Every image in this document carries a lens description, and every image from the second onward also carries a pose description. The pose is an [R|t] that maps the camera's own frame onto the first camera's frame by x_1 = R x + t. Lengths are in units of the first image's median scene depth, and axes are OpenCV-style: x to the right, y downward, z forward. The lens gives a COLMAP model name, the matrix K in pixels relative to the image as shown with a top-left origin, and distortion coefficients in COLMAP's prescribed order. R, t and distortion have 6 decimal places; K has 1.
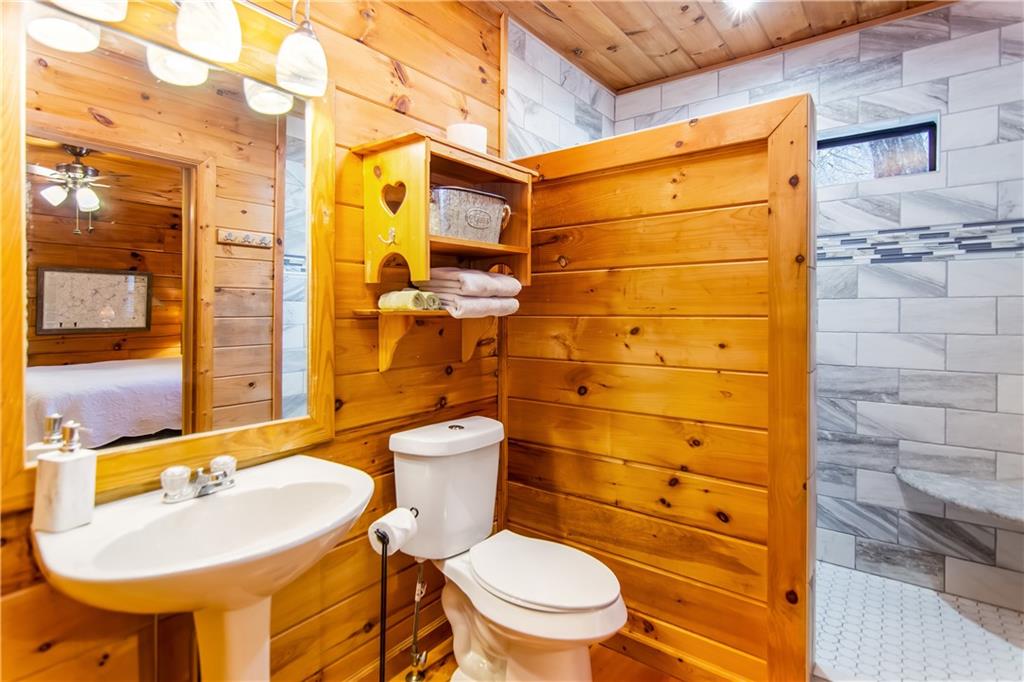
lens RADIAL K [[505.5, 0, 522.1], [0, 505.5, 318.6], [0, 0, 1]] dist [0.002339, 0.001516]
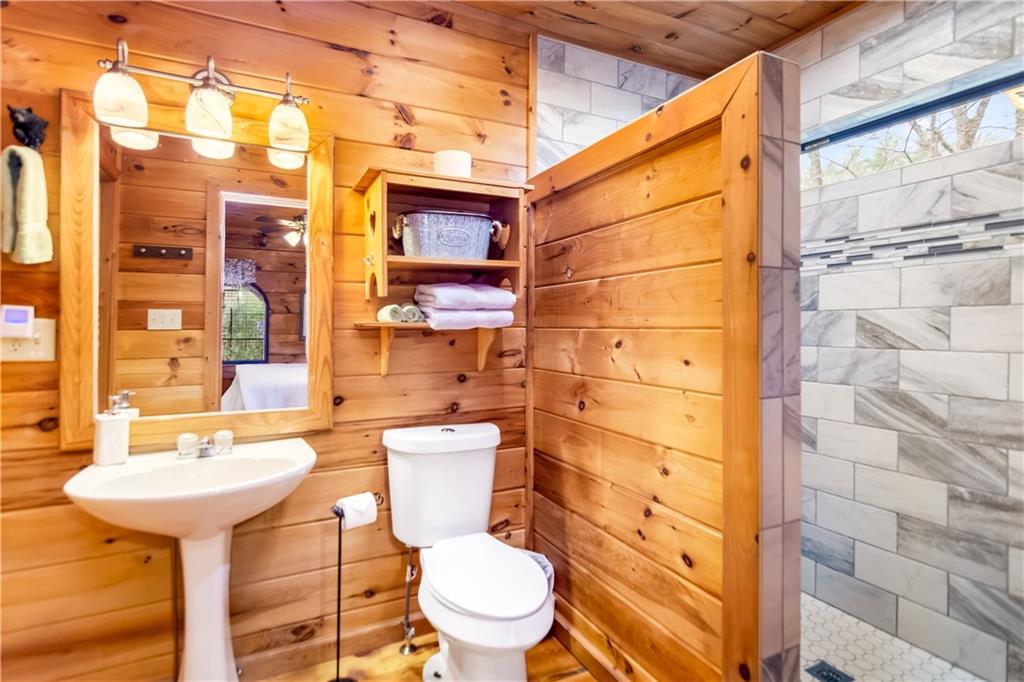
lens RADIAL K [[505.5, 0, 514.1], [0, 505.5, 330.6], [0, 0, 1]] dist [0.002339, 0.001516]
pose [[0.899553, 0.003624, -0.436798, 0.456647], [-0.006009, 0.999974, -0.004079, 0.004385], [0.436771, 0.006294, 0.899551, 0.081719]]
